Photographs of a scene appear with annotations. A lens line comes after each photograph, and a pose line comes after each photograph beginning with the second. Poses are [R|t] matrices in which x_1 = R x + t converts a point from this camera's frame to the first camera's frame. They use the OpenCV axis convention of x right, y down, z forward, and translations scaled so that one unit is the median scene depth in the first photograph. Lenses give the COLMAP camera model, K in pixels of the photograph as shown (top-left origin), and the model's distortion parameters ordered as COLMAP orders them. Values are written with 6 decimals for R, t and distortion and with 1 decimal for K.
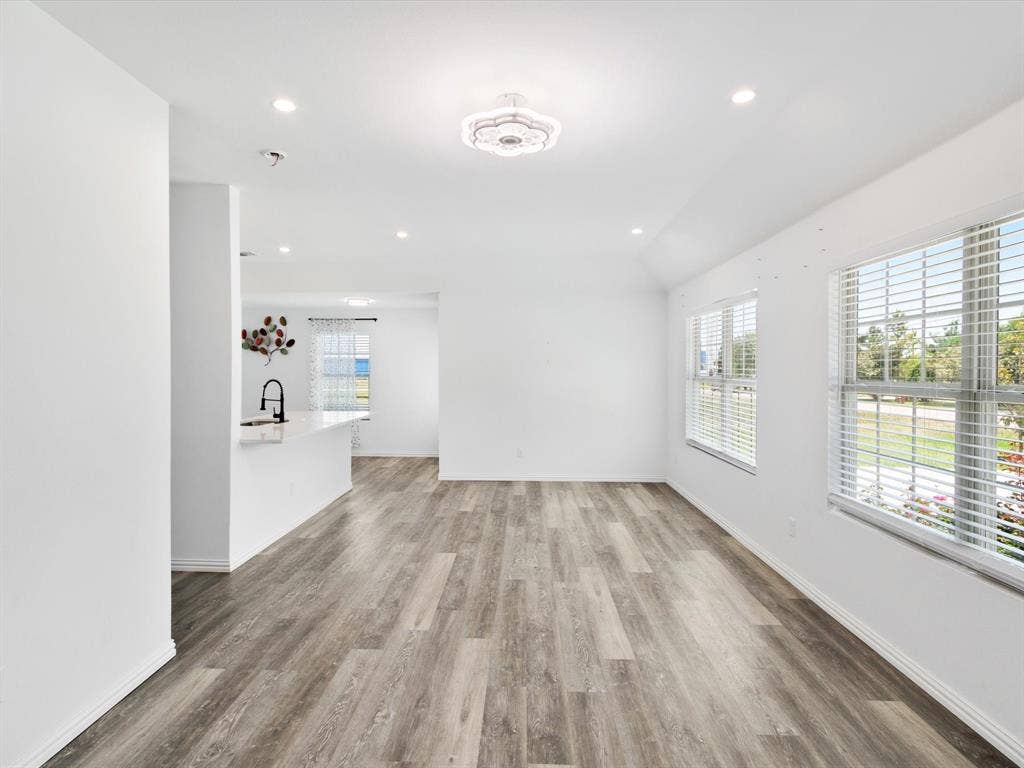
lens RADIAL K [[534.1, 0, 499.9], [0, 534.1, 366.3], [0, 0, 1]] dist [0.004775, 0.000062]
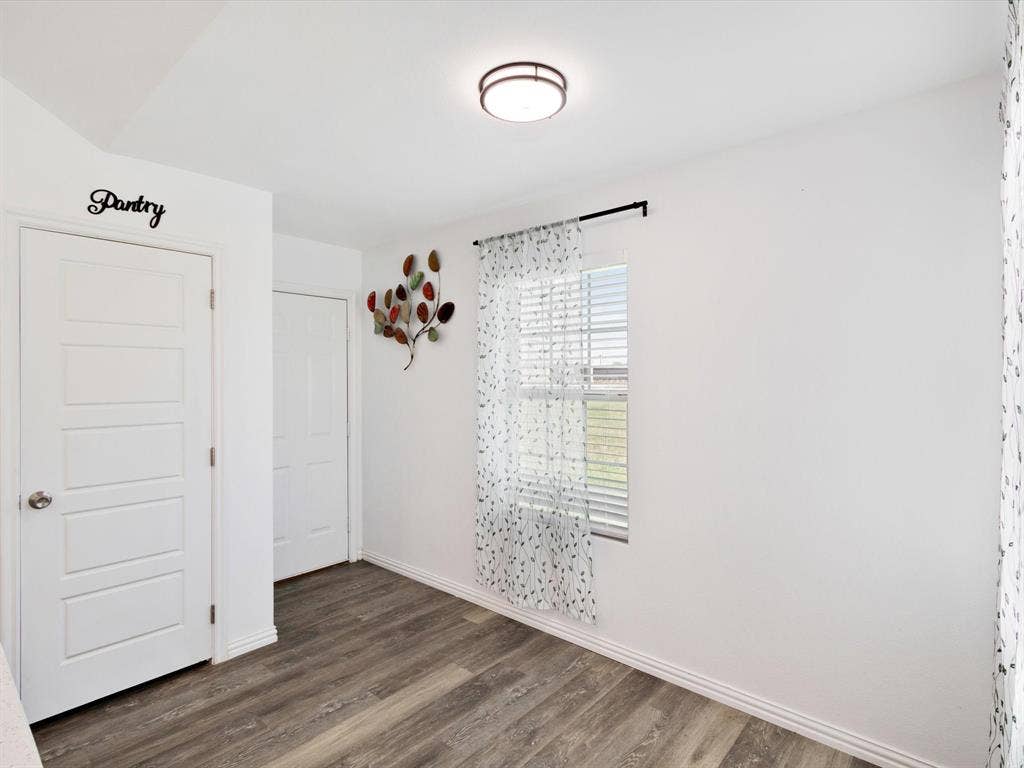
lens RADIAL K [[535.2, 0, 492.8], [0, 535.2, 379.9], [0, 0, 1]] dist [-0.005241, 0.000098]
pose [[0.771478, -0.000847, -0.636255, -0.109555], [0.007121, 0.999948, 0.007303, 0.004329], [0.636216, -0.010165, 0.771444, 0.713440]]
